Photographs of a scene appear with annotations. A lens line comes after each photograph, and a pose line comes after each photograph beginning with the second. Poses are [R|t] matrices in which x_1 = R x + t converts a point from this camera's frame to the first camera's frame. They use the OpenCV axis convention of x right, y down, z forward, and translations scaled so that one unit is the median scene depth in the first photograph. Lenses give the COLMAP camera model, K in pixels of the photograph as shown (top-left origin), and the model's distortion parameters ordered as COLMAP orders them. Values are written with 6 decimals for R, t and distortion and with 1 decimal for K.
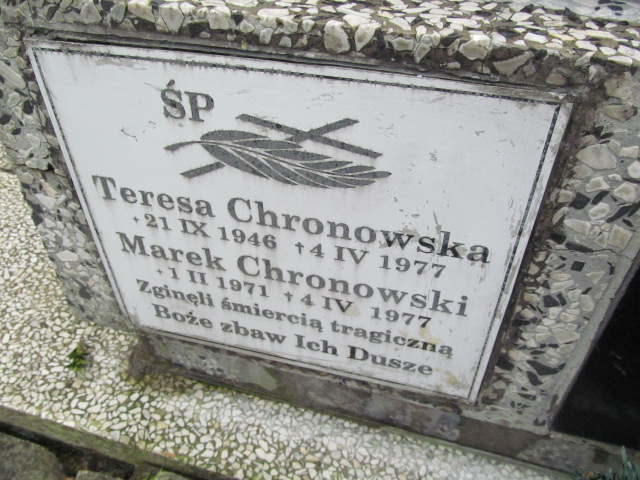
lens RADIAL K [[528.4, 0, 320.6], [0, 528.4, 239.7], [0, 0, 1]] dist [-0.037826, -0.000816]
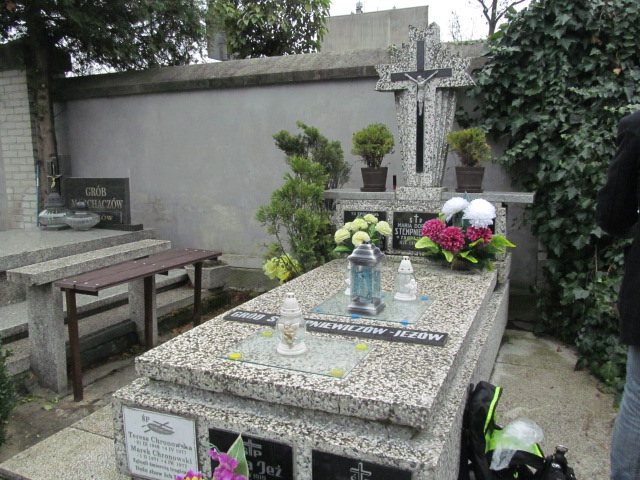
lens RADIAL K [[528.4, 0, 321.0], [0, 528.4, 240.0], [0, 0, 1]] dist [-0.037826, -0.000816]
pose [[0.990578, -0.013258, -0.136308, 2.213298], [-0.061771, 0.845055, -0.531099, 0.919179], [0.122229, 0.534515, 0.836274, -4.160035]]
